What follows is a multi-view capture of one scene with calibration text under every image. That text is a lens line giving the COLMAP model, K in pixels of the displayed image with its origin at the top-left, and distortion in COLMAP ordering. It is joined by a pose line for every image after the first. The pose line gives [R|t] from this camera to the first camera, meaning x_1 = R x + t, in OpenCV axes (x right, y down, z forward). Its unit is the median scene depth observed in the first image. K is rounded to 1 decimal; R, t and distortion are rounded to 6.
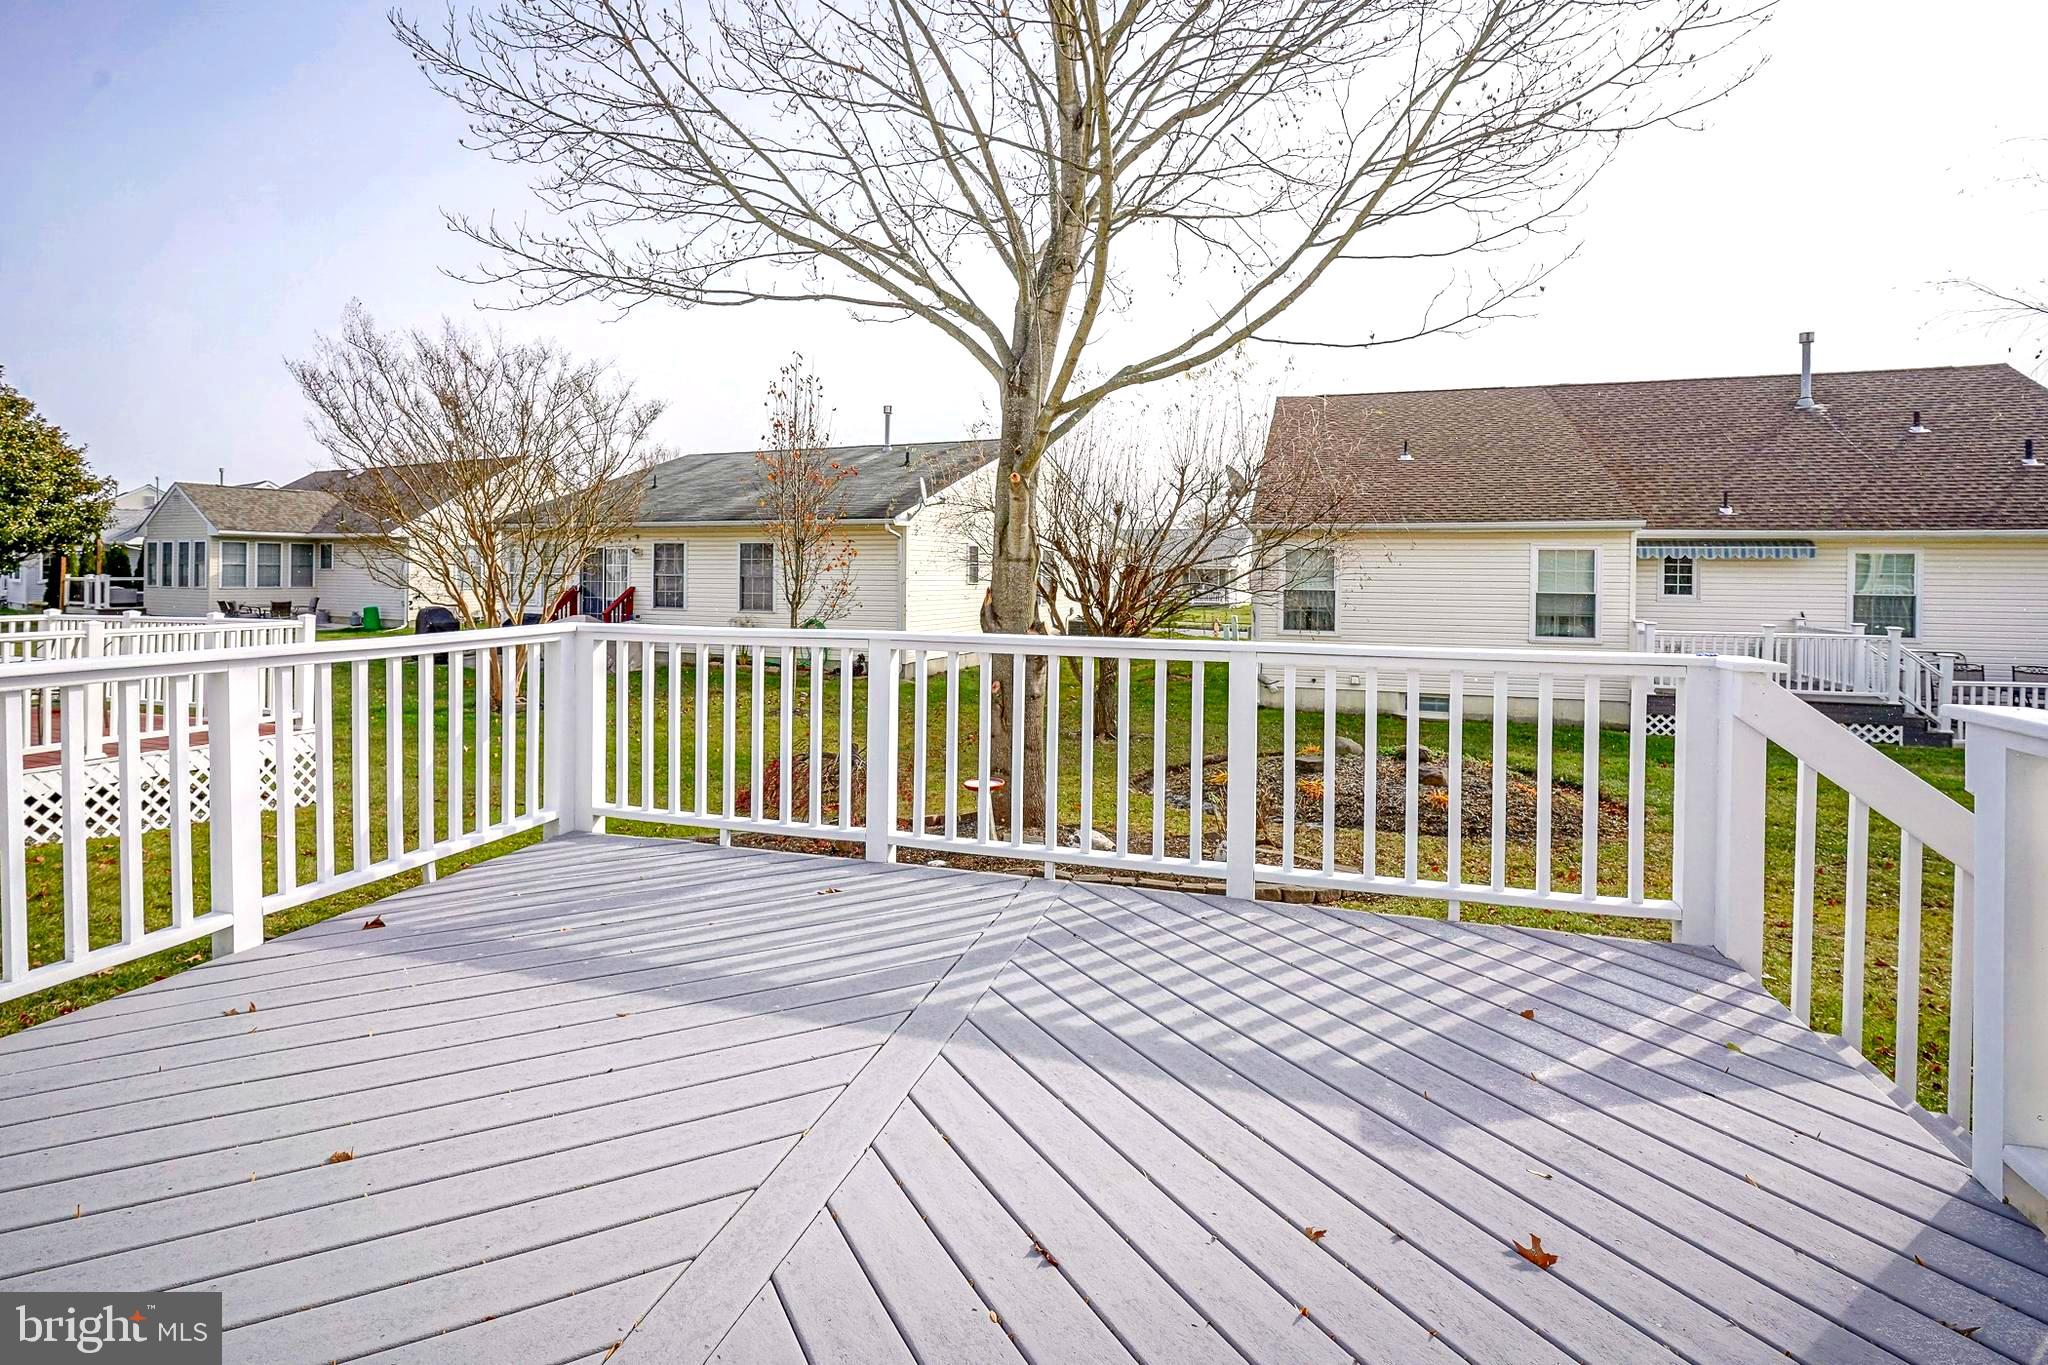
lens RADIAL K [[1002.2, 0, 1023.9], [0, 1002.2, 572.6], [0, 0, 1]] dist [0.001828, 0.000878]
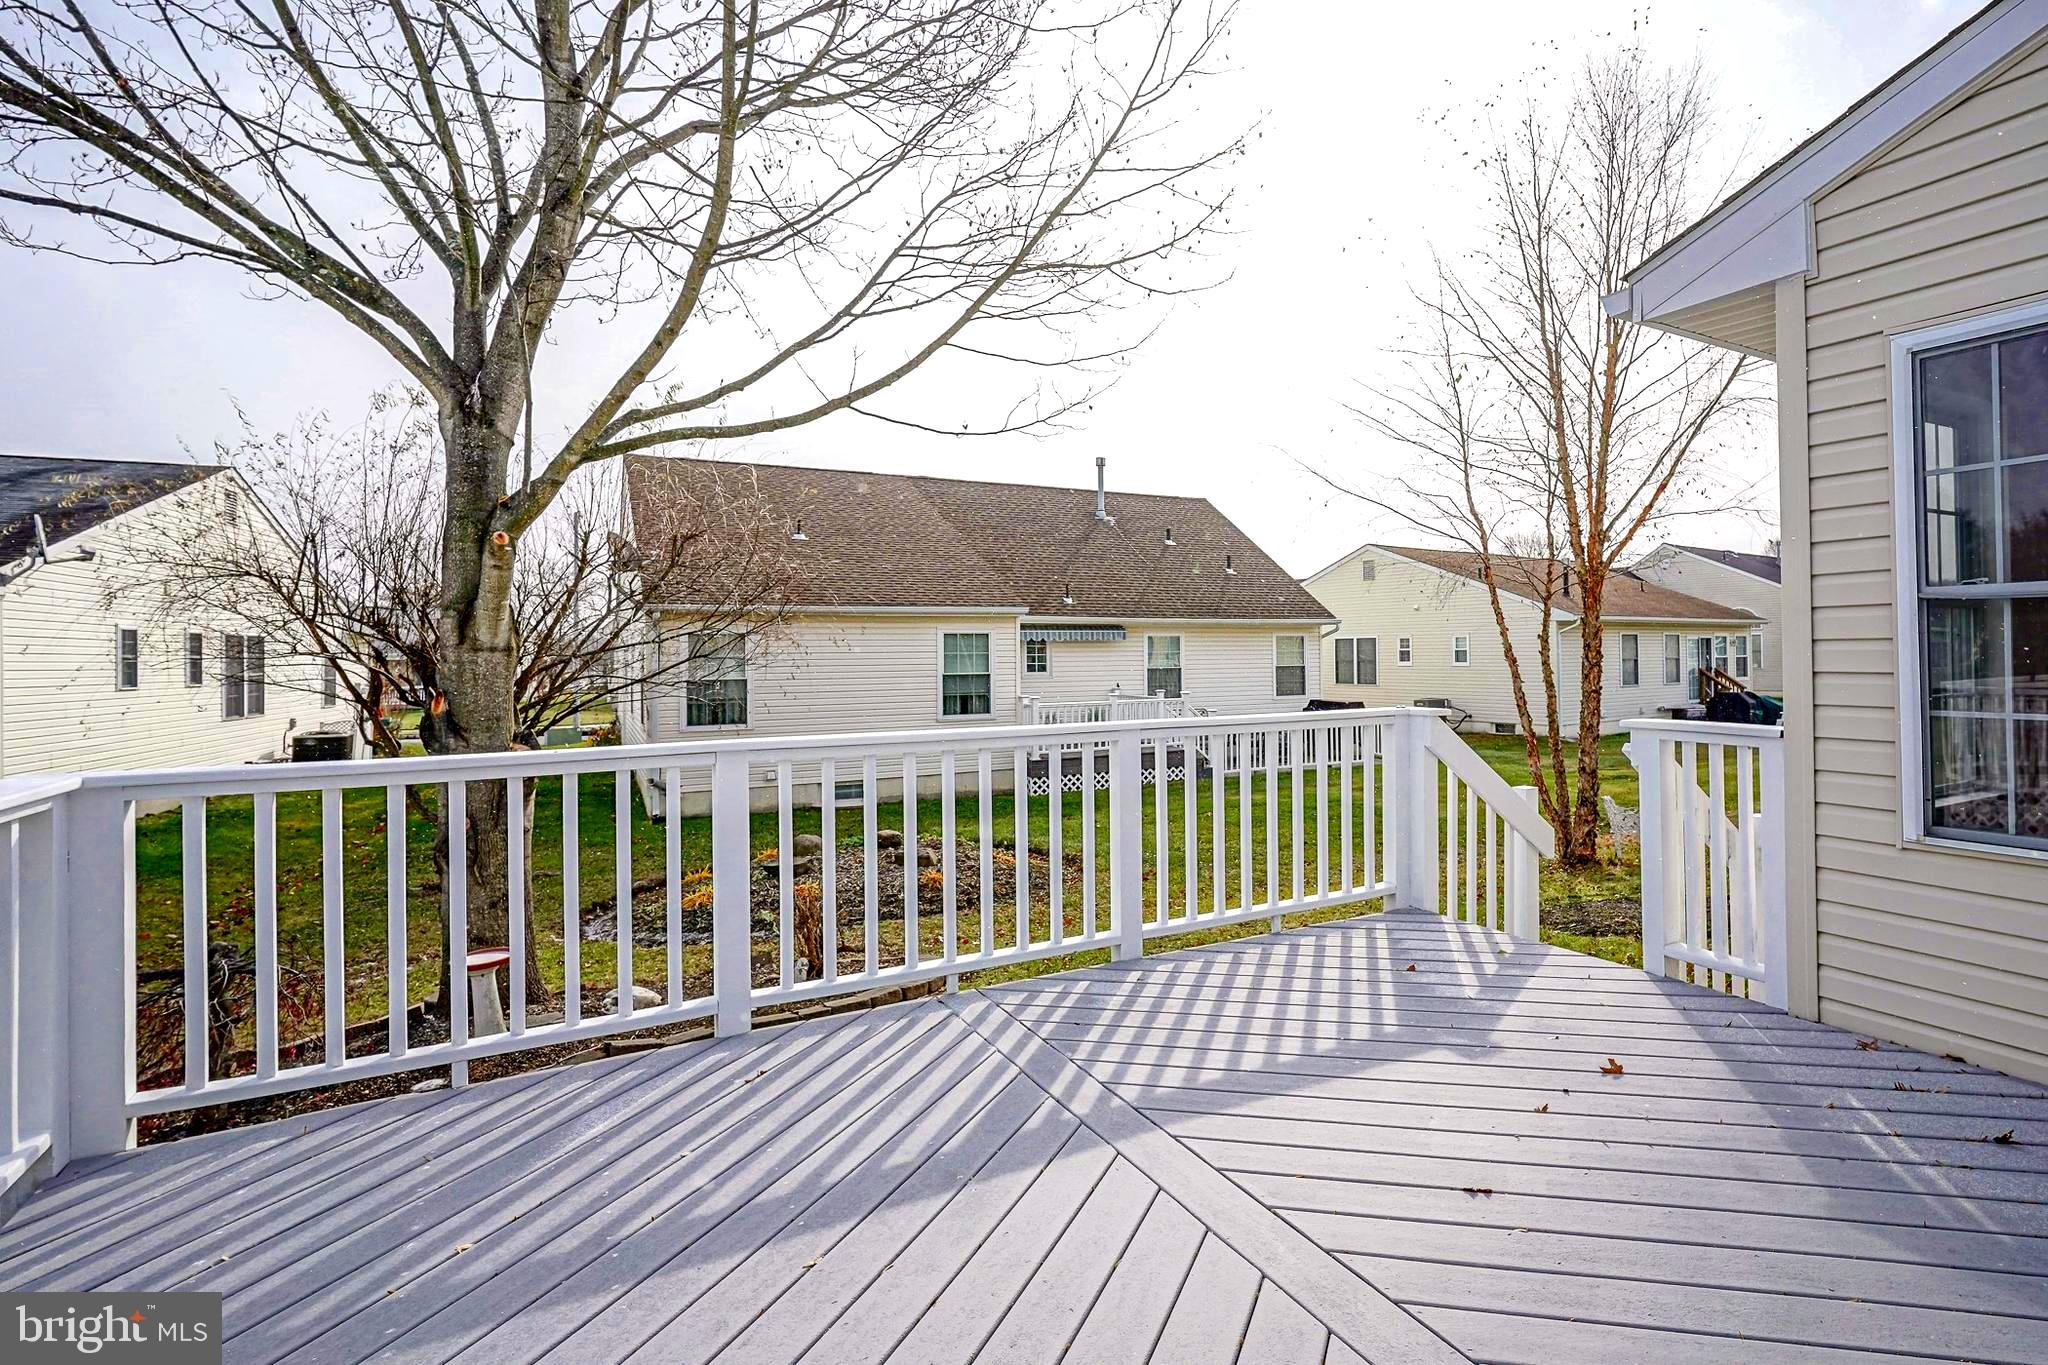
lens RADIAL K [[1205.1, 0, 1026.9], [0, 1205.1, 640.9], [0, 0, 1]] dist [-0.001990, -0.000560]
pose [[0.636692, -0.007124, 0.771085, -0.432565], [0.019222, 0.999793, -0.006635, -0.005305], [-0.770878, 0.019046, 0.636698, 0.129704]]
